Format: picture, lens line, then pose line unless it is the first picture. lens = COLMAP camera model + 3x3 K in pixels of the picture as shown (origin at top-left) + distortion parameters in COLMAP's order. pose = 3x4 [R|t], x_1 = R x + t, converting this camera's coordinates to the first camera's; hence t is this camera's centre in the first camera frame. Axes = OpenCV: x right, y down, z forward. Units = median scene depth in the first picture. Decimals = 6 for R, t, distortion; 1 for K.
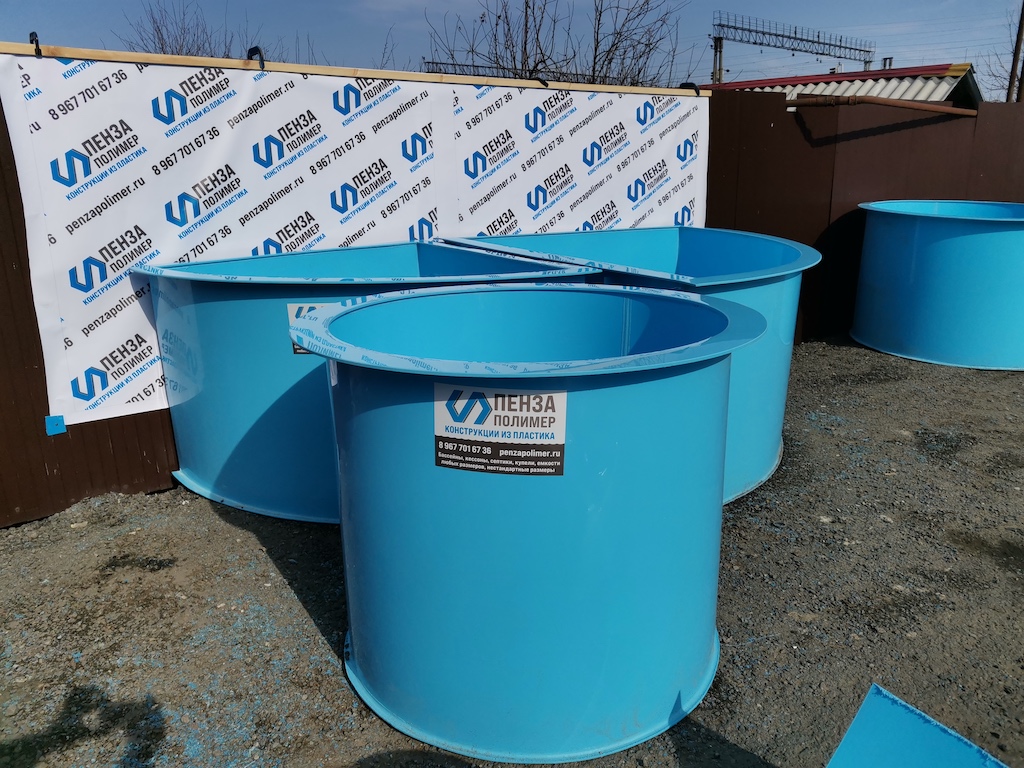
lens RADIAL K [[771.9, 0, 512.0], [0, 771.9, 384.0], [0, 0, 1]] dist [0.006032, -0.075087]
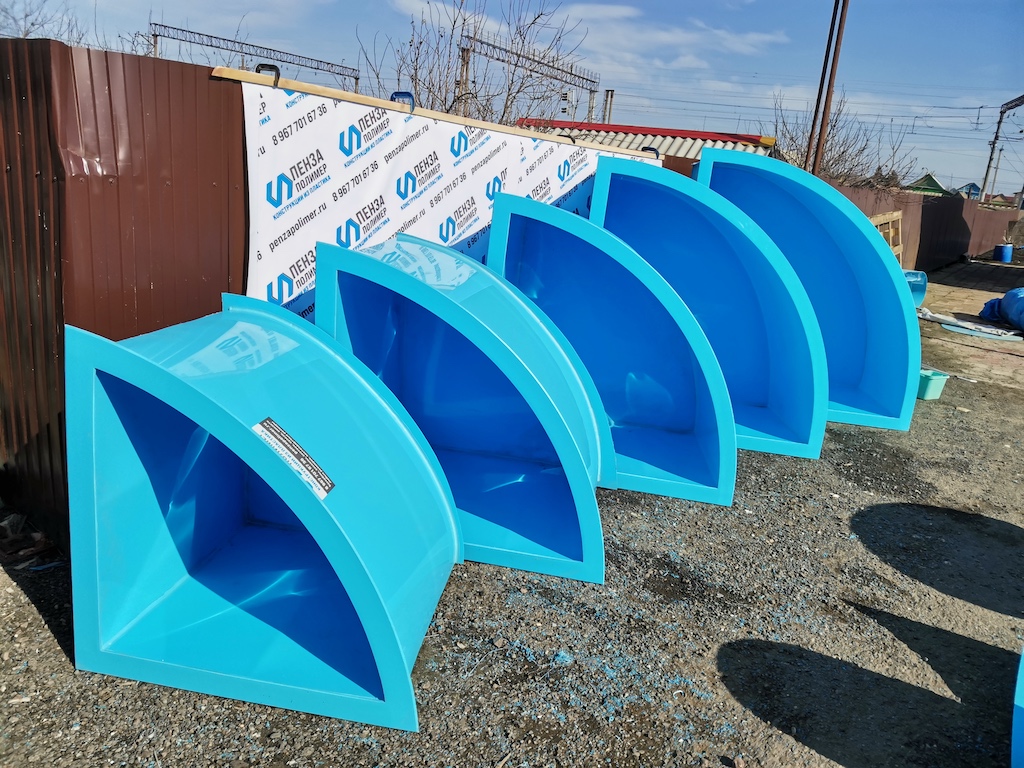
lens RADIAL K [[762.6, 0, 512.0], [0, 762.6, 384.0], [0, 0, 1]] dist [0.003014, -0.057450]
pose [[0.940377, 0.016740, 0.339720, -0.510513], [-0.018412, 0.999829, 0.001700, -0.016535], [-0.339634, -0.007854, 0.940525, -0.091054]]
